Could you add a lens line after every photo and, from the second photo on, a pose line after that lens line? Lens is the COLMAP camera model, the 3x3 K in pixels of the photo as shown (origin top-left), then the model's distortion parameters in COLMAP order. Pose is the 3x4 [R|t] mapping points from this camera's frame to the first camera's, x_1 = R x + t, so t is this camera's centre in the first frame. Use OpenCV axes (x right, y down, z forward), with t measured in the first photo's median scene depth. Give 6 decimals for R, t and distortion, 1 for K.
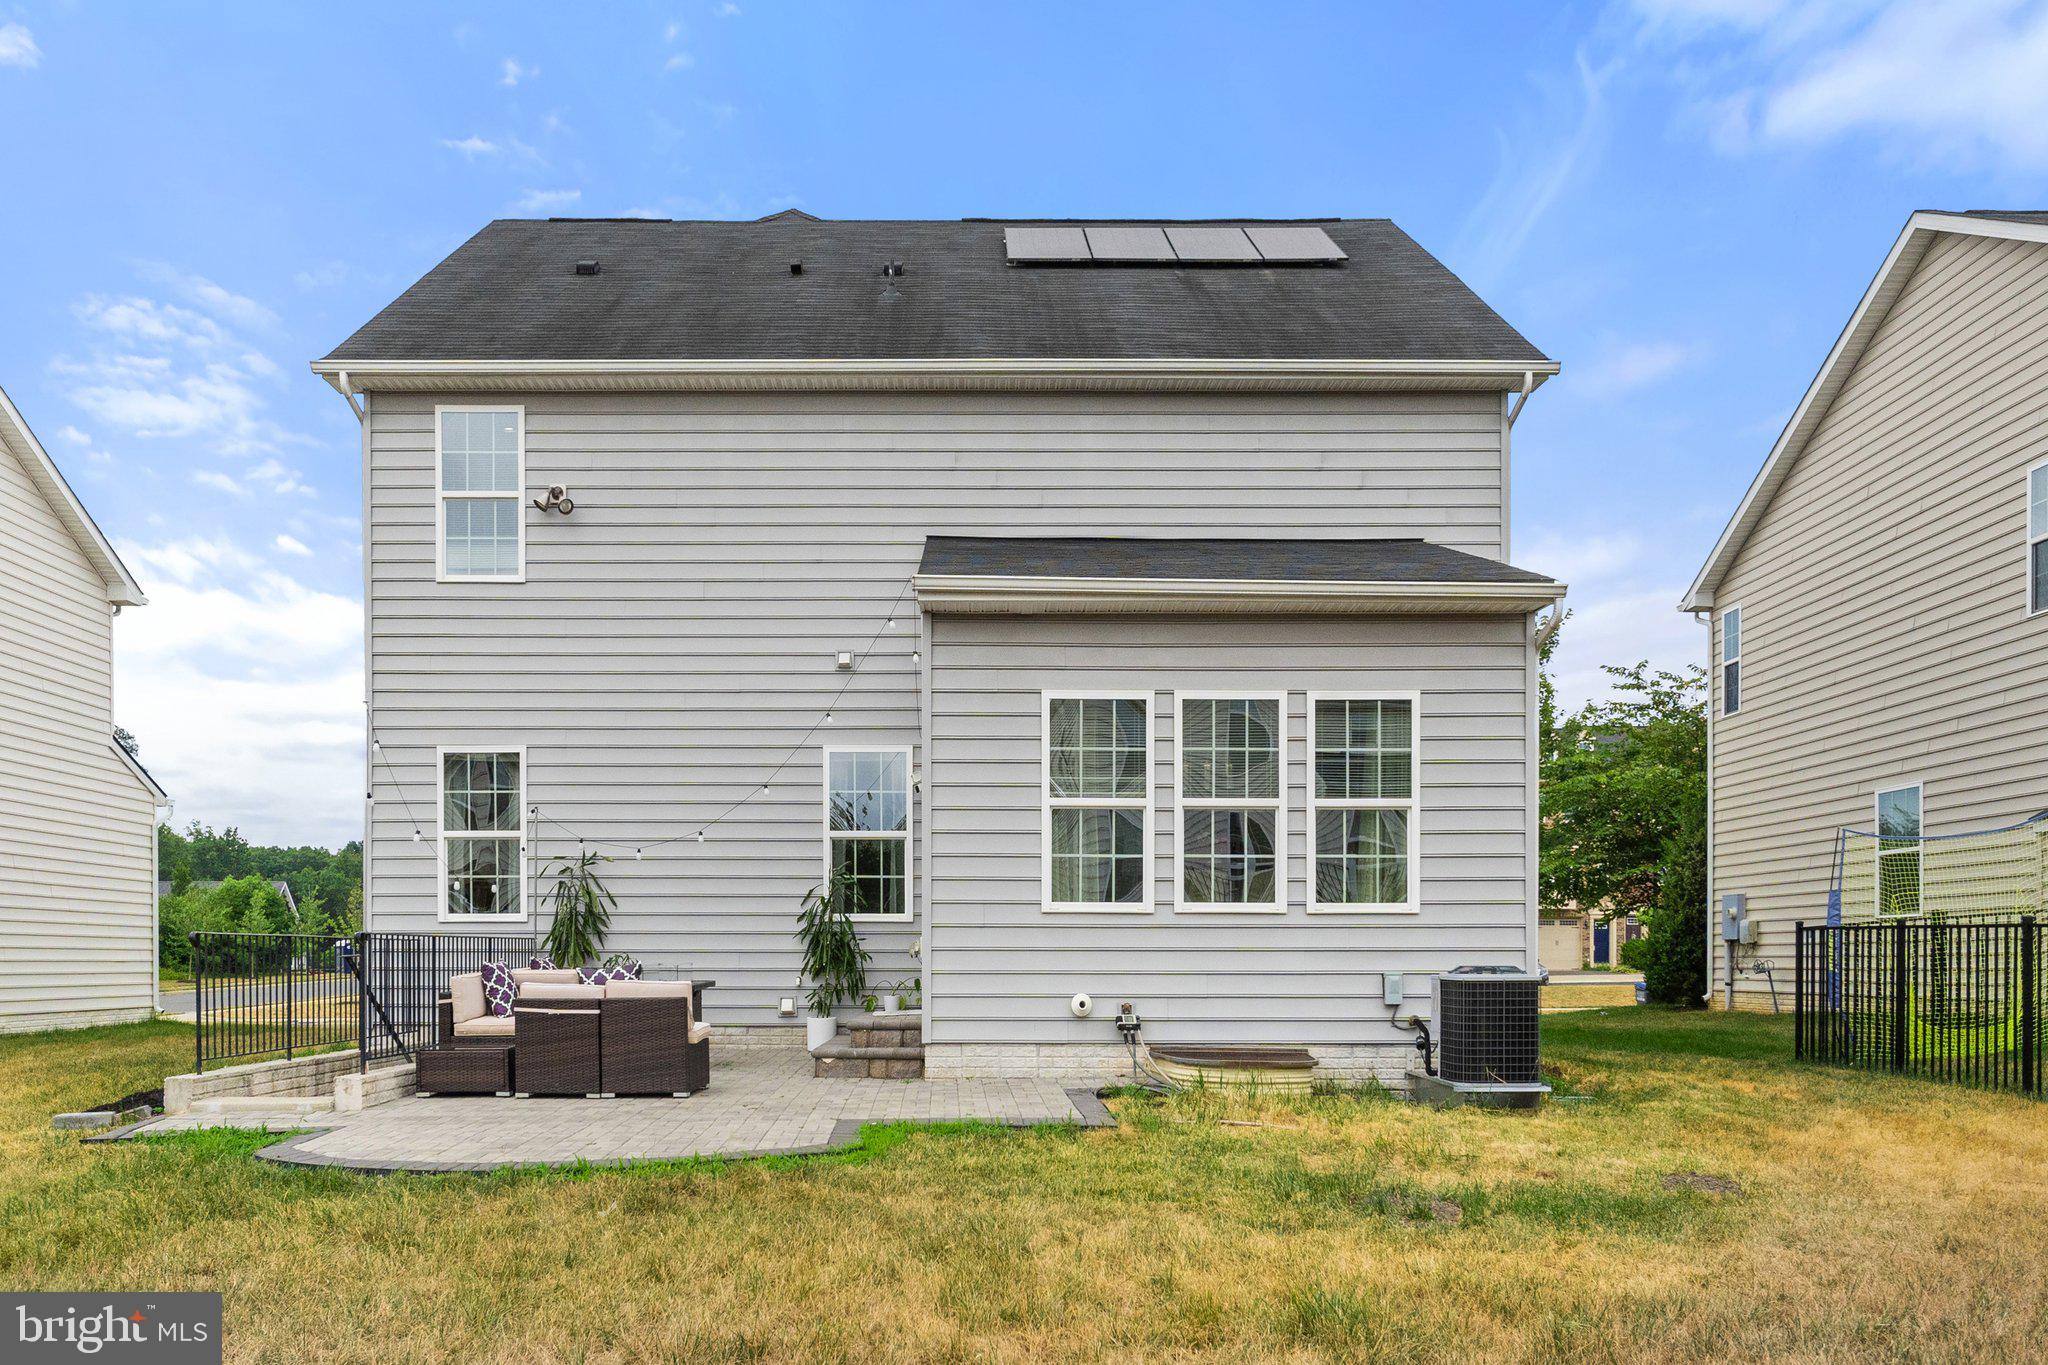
lens RADIAL K [[1544.5, 0, 1024.0], [0, 1544.5, 682.5], [0, 0, 1]] dist [0.003617, 0.004857]
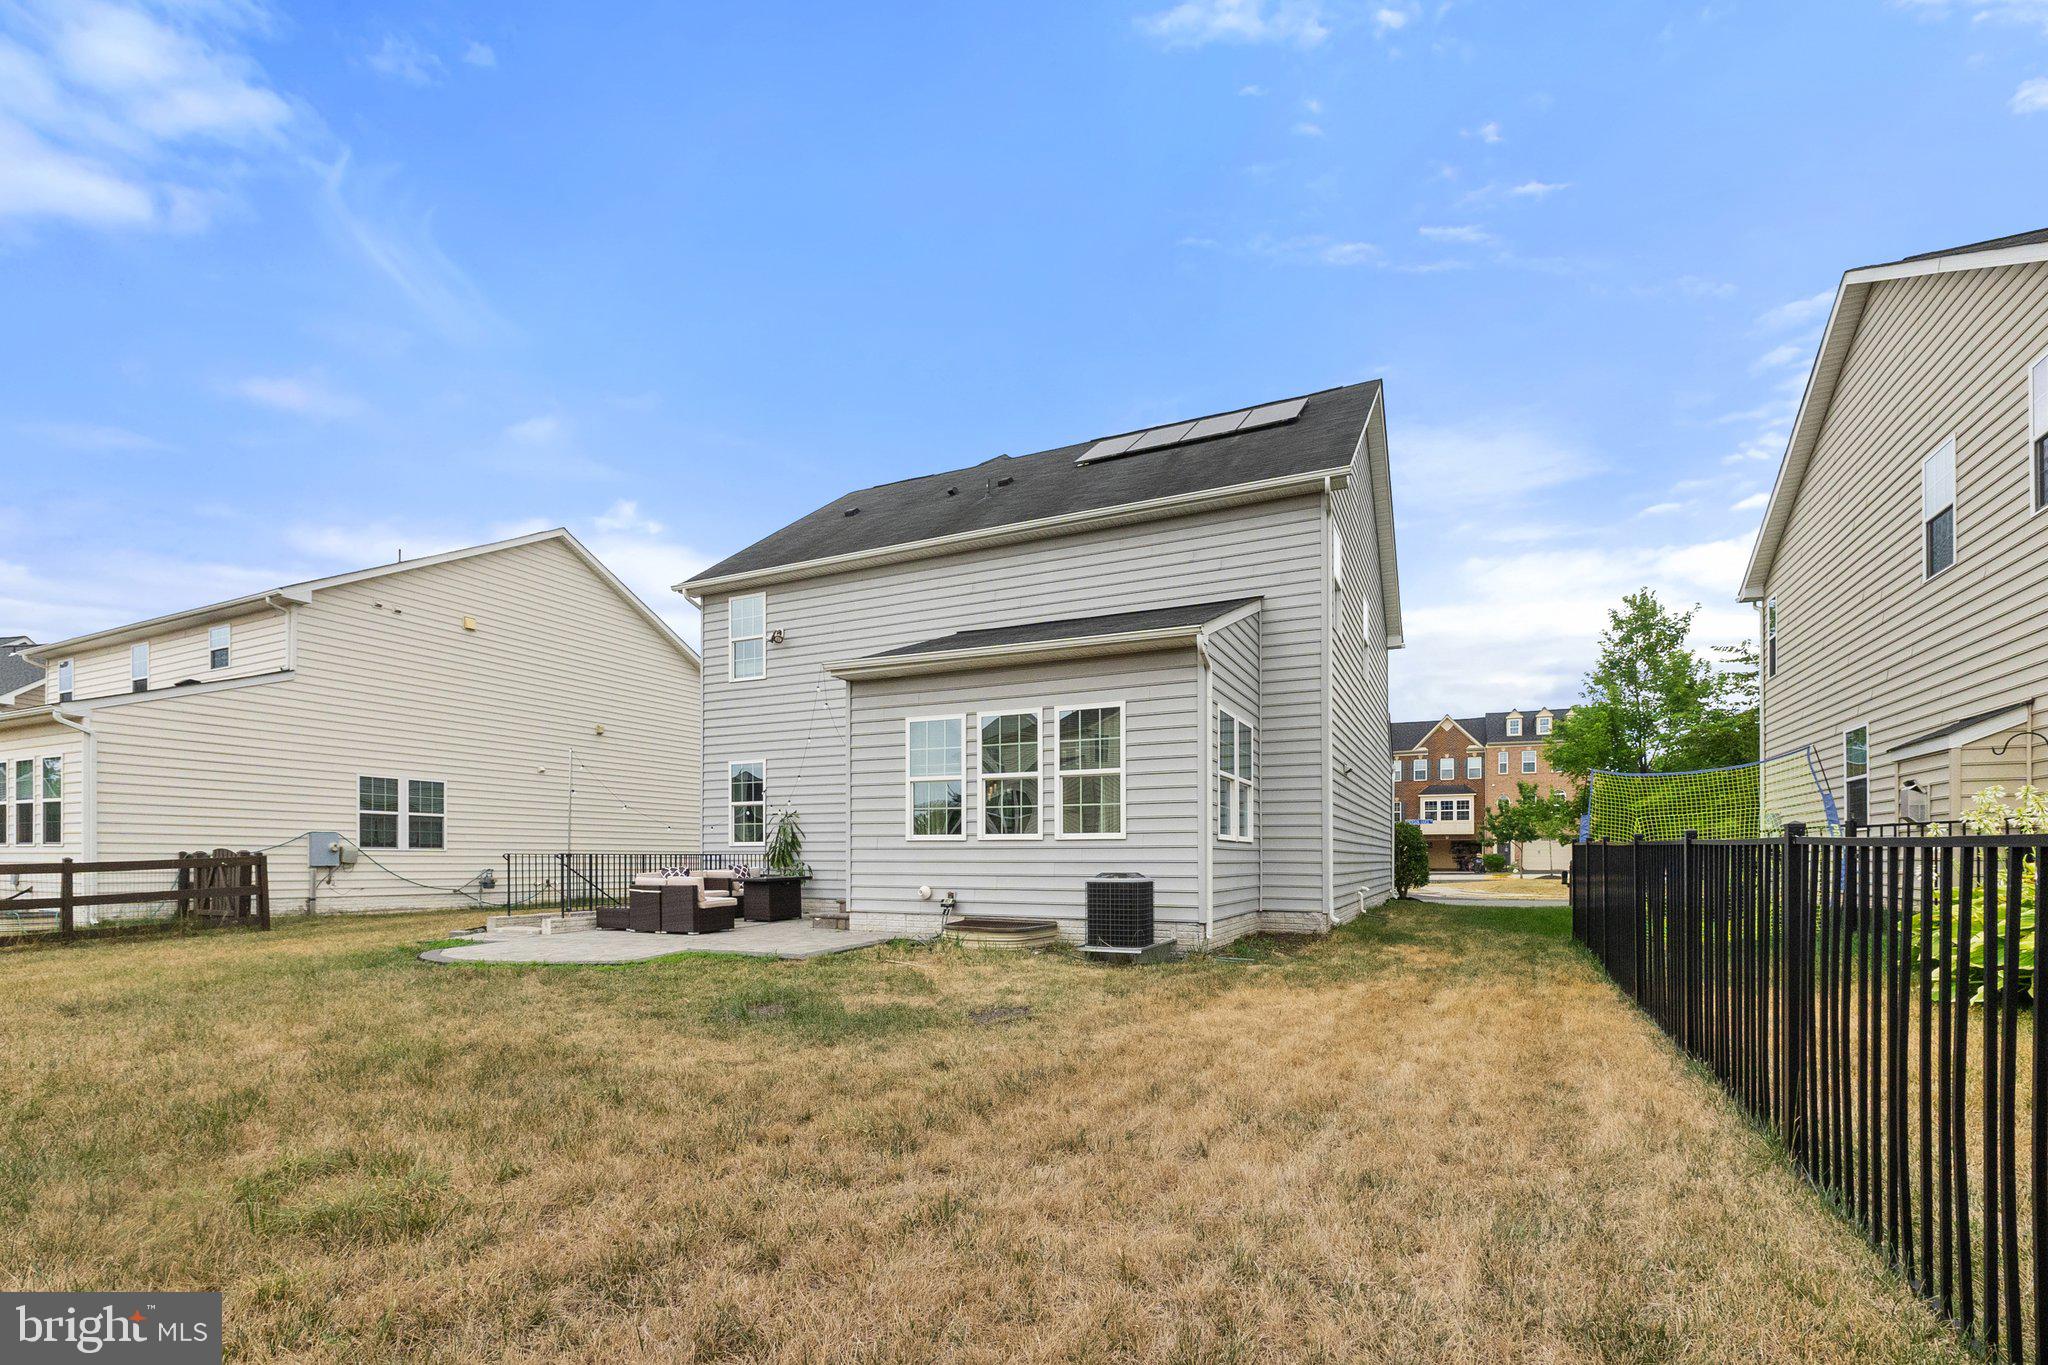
lens RADIAL K [[875.7, 0, 1024.2], [0, 875.7, 693.0], [0, 0, 1]] dist [-0.004104, -0.000420]
pose [[0.894578, -0.081743, -0.439373, 0.565467], [0.077443, 0.996611, -0.027738, 0.014502], [0.440152, -0.009213, 0.897876, 0.132805]]
